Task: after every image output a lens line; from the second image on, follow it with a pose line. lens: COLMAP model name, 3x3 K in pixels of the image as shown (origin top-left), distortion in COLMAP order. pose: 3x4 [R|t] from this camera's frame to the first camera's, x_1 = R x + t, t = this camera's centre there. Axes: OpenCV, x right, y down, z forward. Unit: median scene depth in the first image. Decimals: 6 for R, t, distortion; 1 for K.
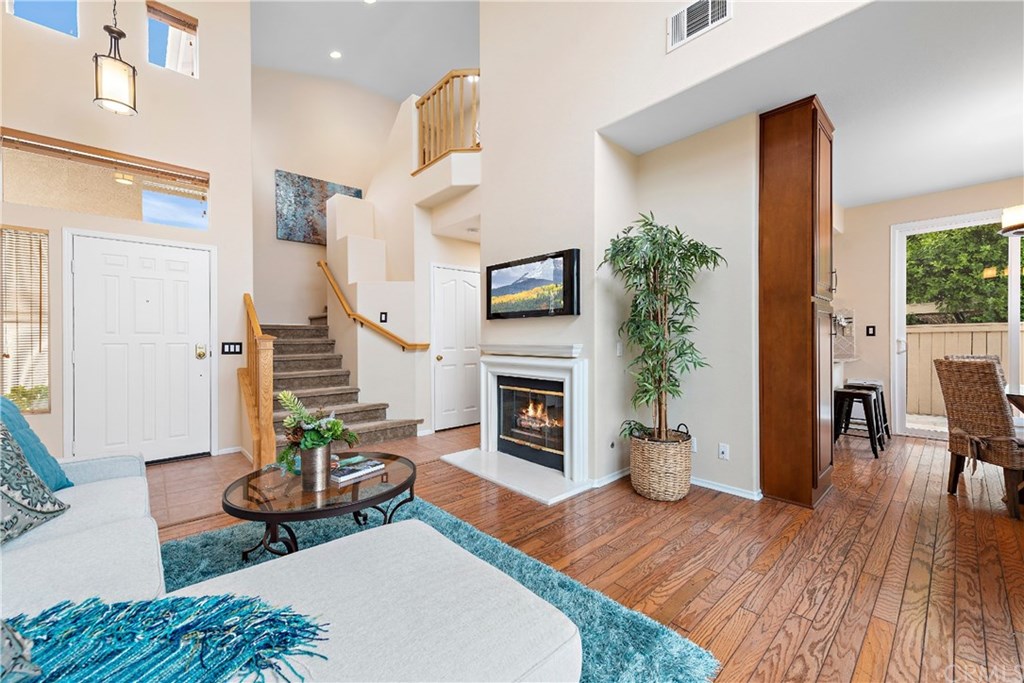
lens RADIAL K [[401.9, 0, 514.0], [0, 401.9, 337.8], [0, 0, 1]] dist [0.001376, -0.000194]
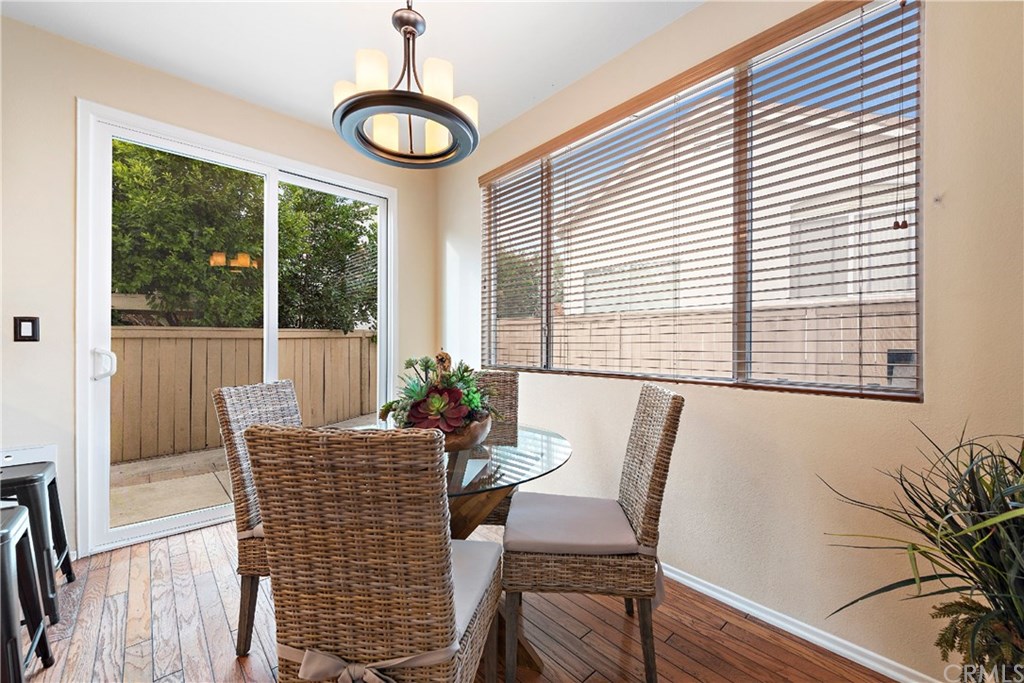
lens RADIAL K [[407.1, 0, 513.5], [0, 407.1, 348.4], [0, 0, 1]] dist [0.001218, -0.000100]
pose [[-0.000868, -0.001033, 0.999999, 0.478310], [-0.007032, 0.999975, 0.001027, -0.001364], [-0.999975, -0.007031, -0.000875, 0.510695]]
